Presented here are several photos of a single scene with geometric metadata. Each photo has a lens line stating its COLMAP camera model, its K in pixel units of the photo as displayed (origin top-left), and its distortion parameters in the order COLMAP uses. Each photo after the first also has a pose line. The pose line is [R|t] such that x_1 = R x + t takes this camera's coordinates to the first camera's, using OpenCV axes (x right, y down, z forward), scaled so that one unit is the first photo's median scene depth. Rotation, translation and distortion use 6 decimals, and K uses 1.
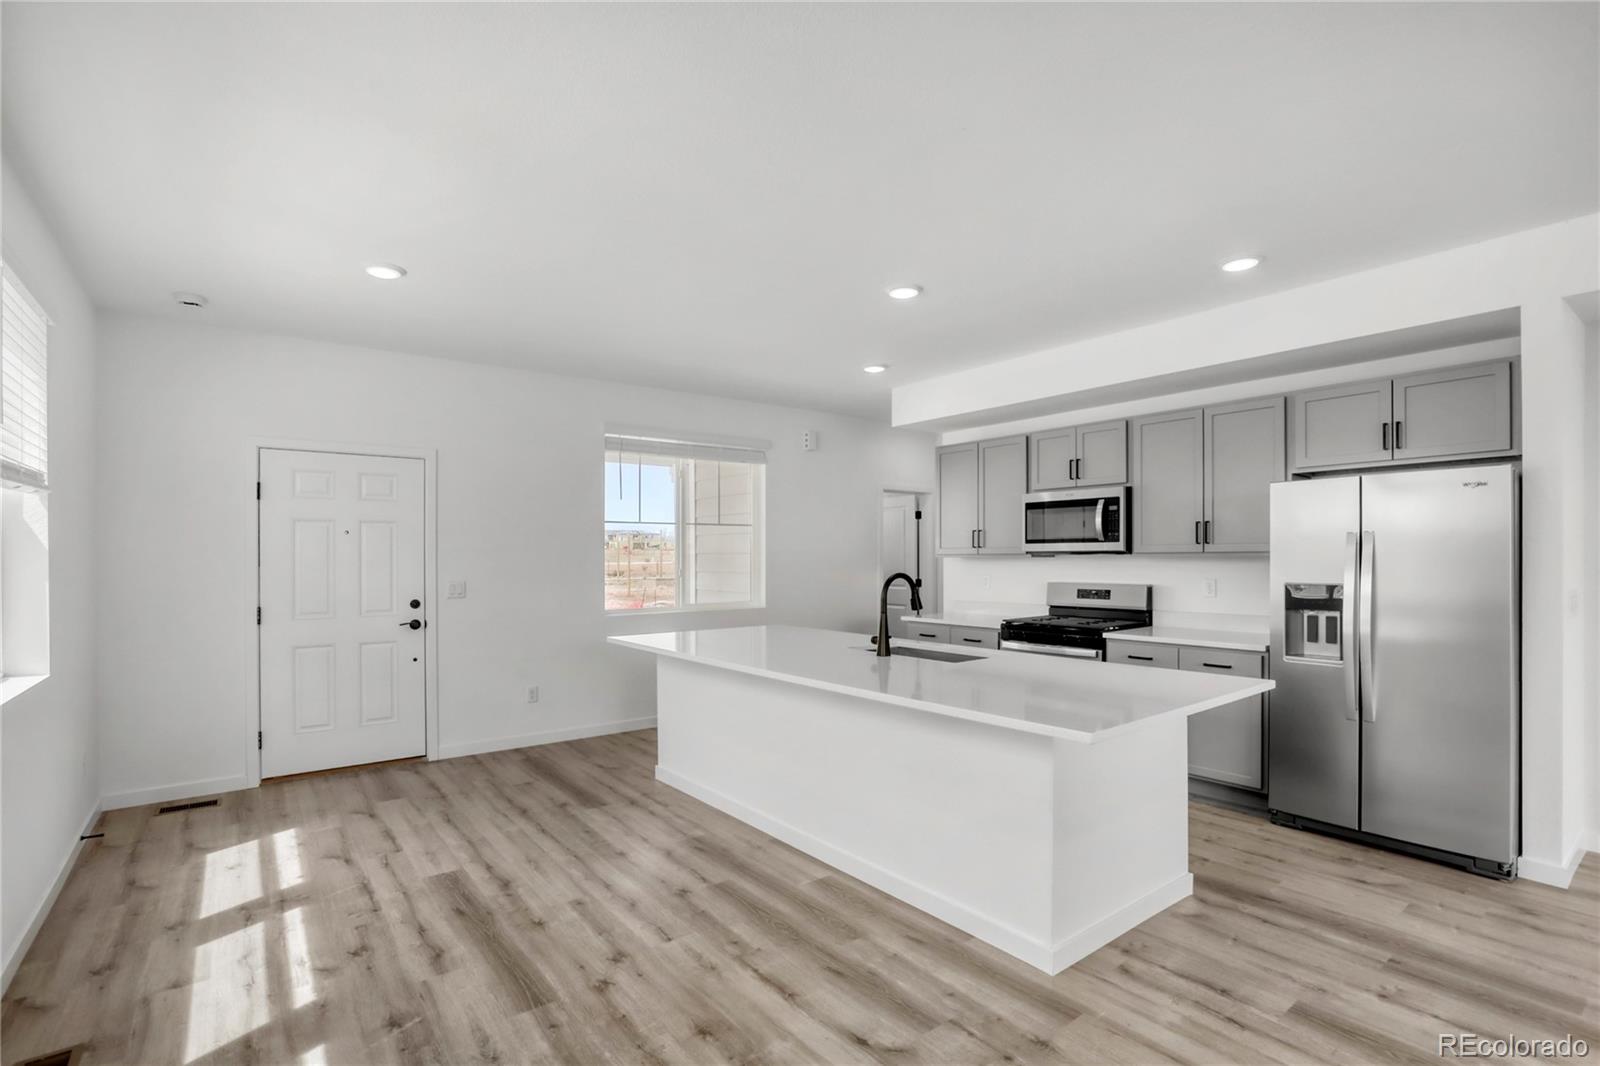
lens RADIAL K [[745.6, 0, 796.4], [0, 745.6, 552.2], [0, 0, 1]] dist [-0.046965, 0.013312]
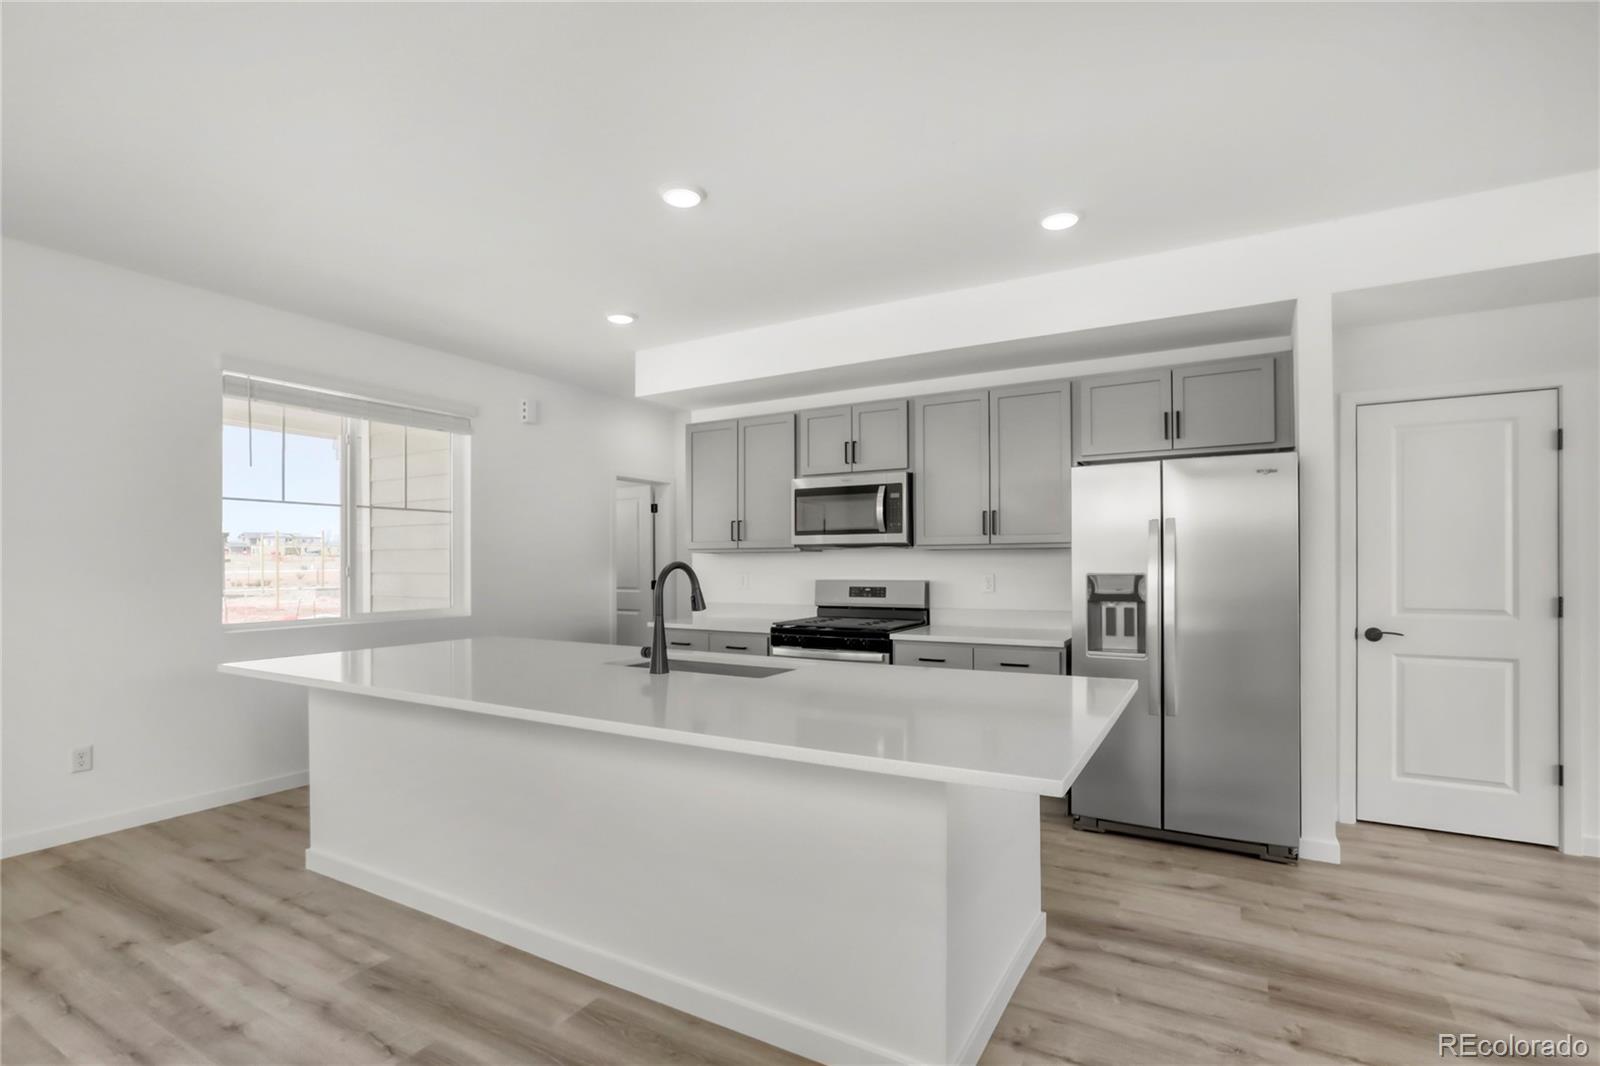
lens RADIAL K [[745.2, 0, 802.0], [0, 745.2, 565.9], [0, 0, 1]] dist [-0.051095, 0.027580]
pose [[0.921577, 0.000307, 0.388195, -0.037421], [-0.003078, 0.999974, 0.006515, 0.025995], [-0.388183, -0.007199, 0.921554, 0.254893]]
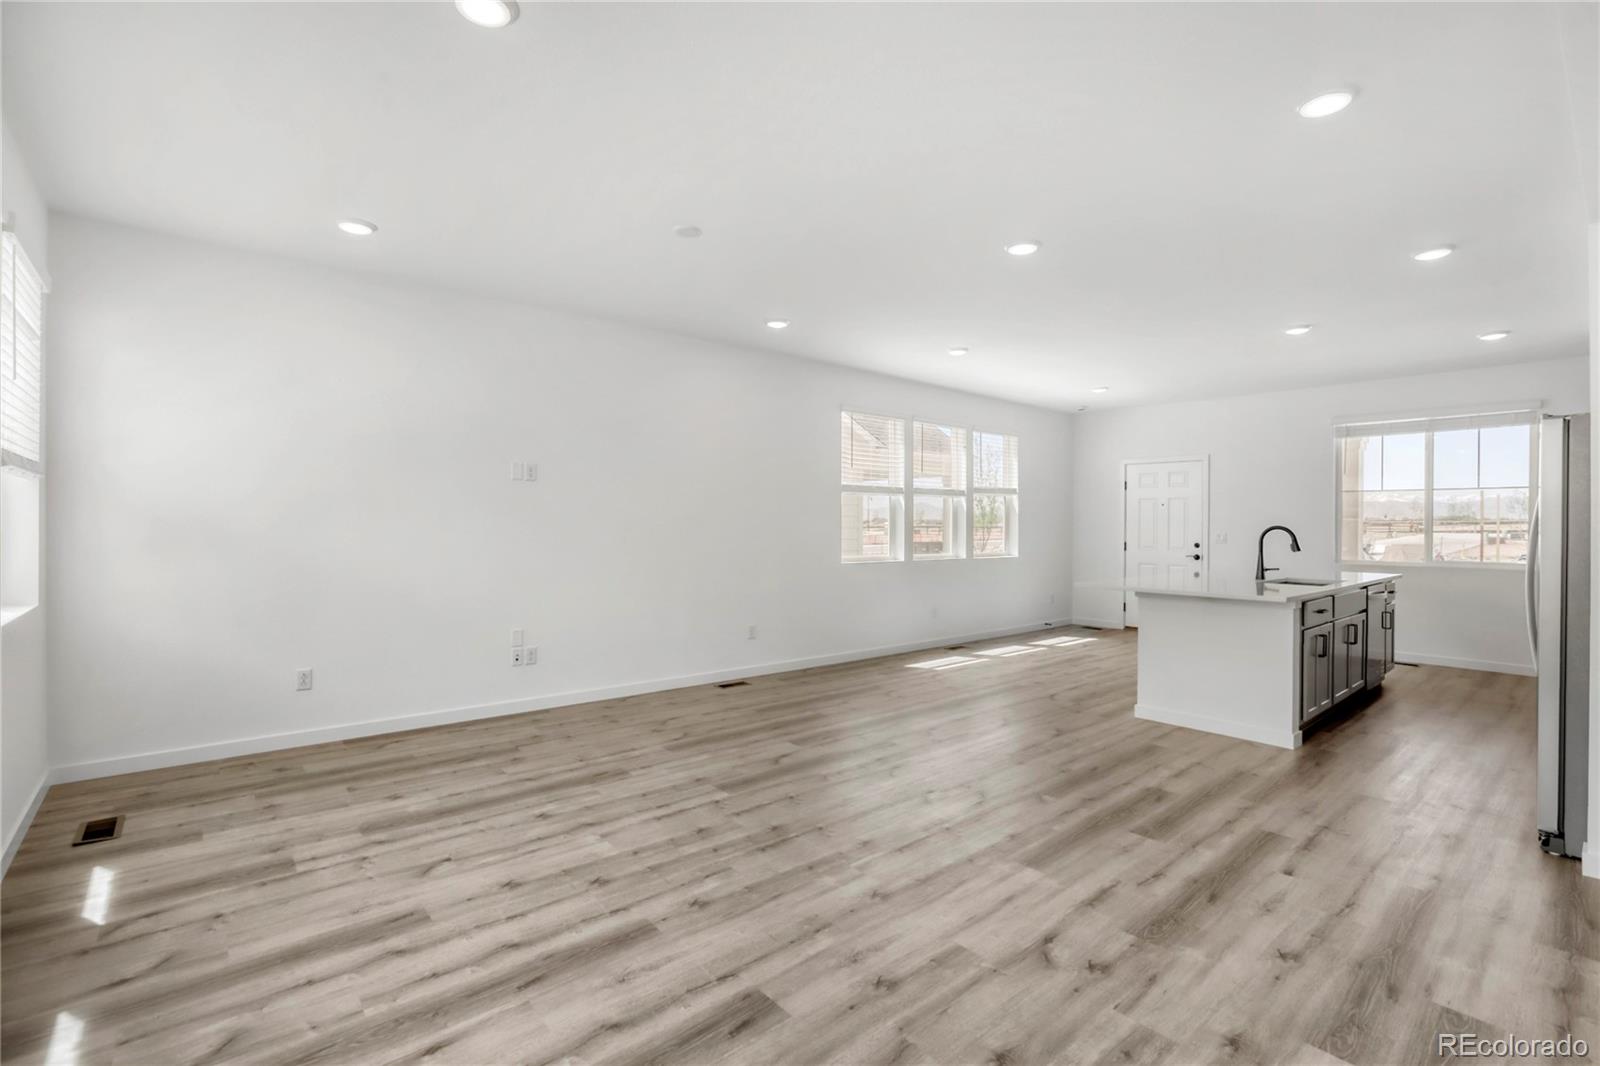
lens RADIAL K [[711.1, 0, 804.9], [0, 711.1, 511.1], [0, 0, 1]] dist [-0.056311, 0.022687]
pose [[0.053564, -0.010775, -0.998506, 1.461405], [0.000030, 0.999942, -0.010789, 0.009877], [0.998564, 0.000548, 0.053561, -0.037416]]
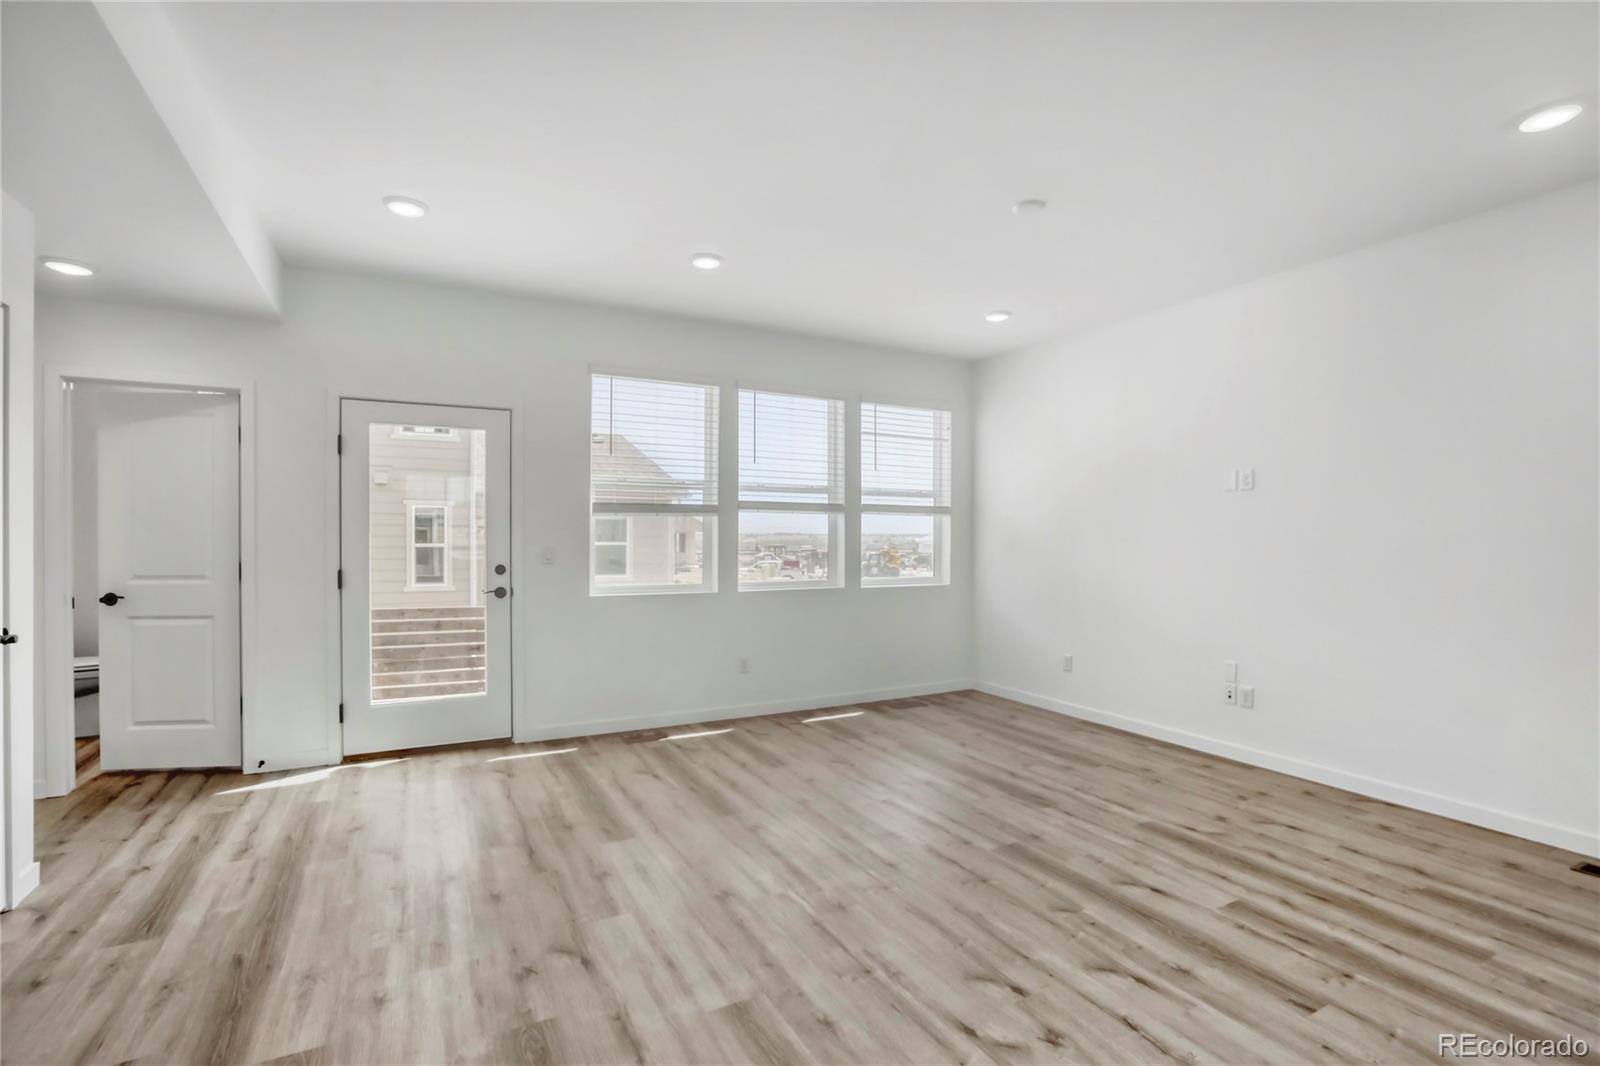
lens RADIAL K [[741.8, 0, 800.0], [0, 741.8, 533.0], [0, 0, 1]] dist [-0.052805, 0.017344]
pose [[-0.988025, 0.001055, 0.154293, 0.646014], [-0.000788, 0.999929, -0.011886, 0.025061], [-0.154294, -0.011866, -0.987954, 0.732988]]
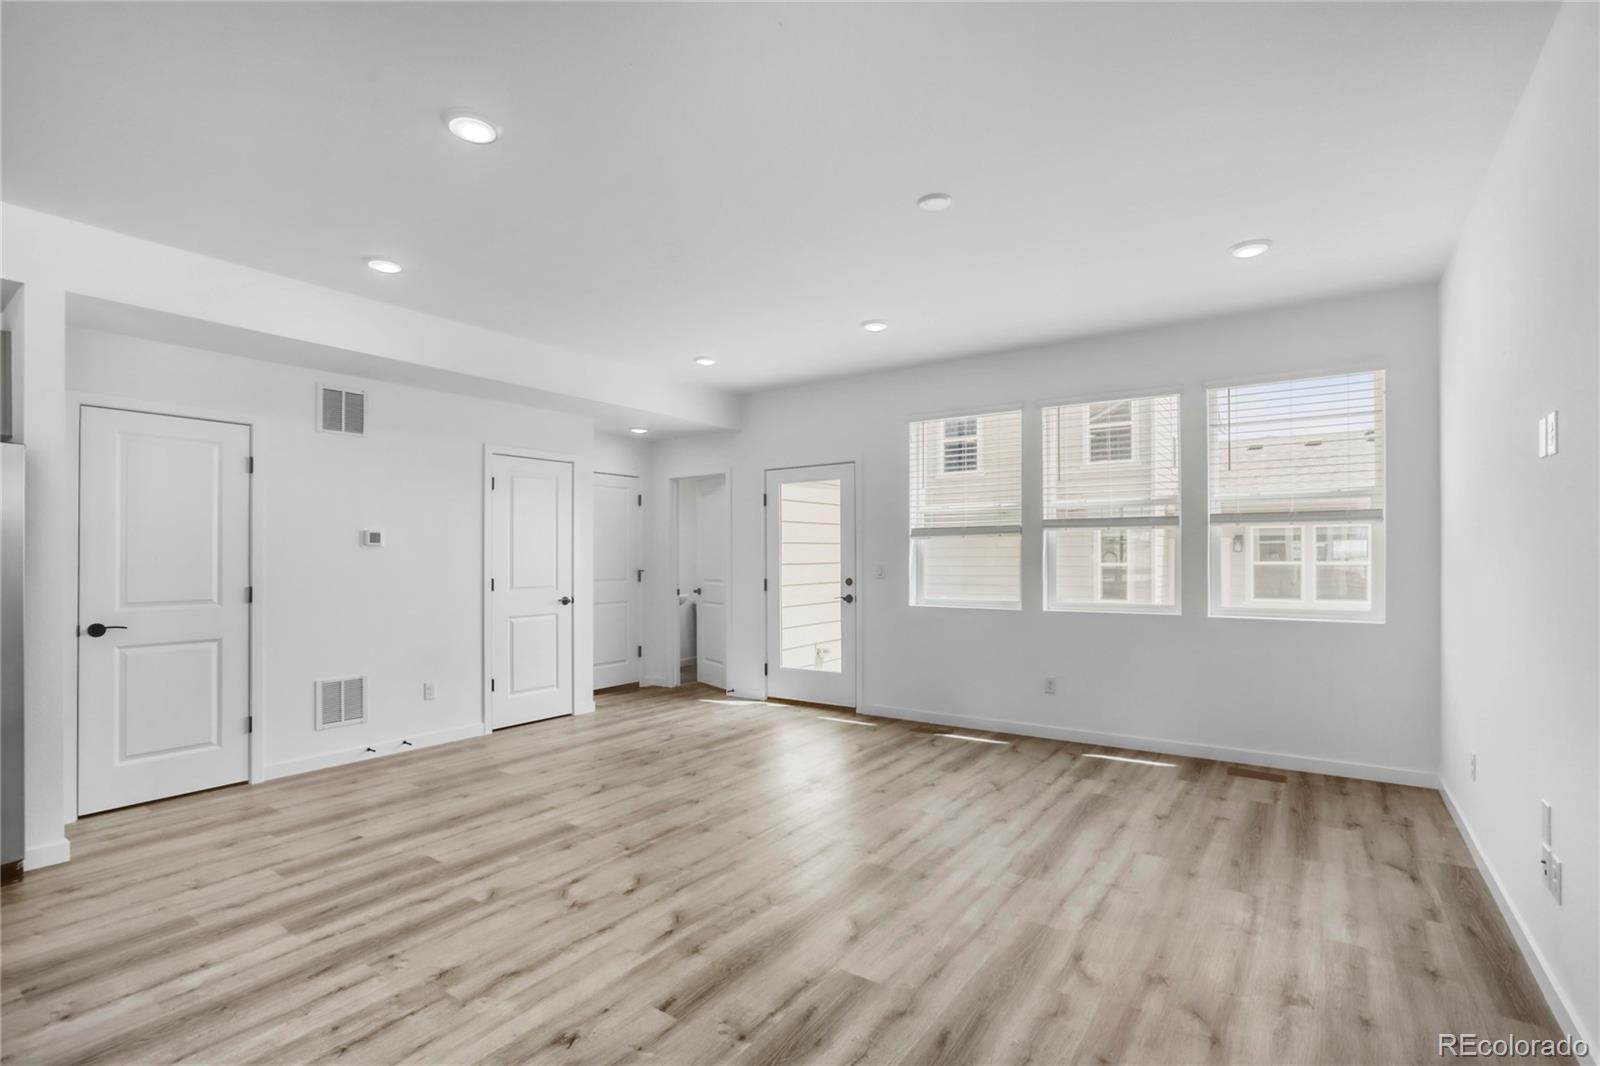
lens RADIAL K [[749.2, 0, 805.6], [0, 749.2, 546.9], [0, 0, 1]] dist [-0.054257, 0.022389]
pose [[-0.304242, 0.016705, 0.952448, -0.202656], [-0.000932, 0.999841, -0.017834, 0.023888], [-0.952594, -0.006314, -0.304178, 0.231121]]
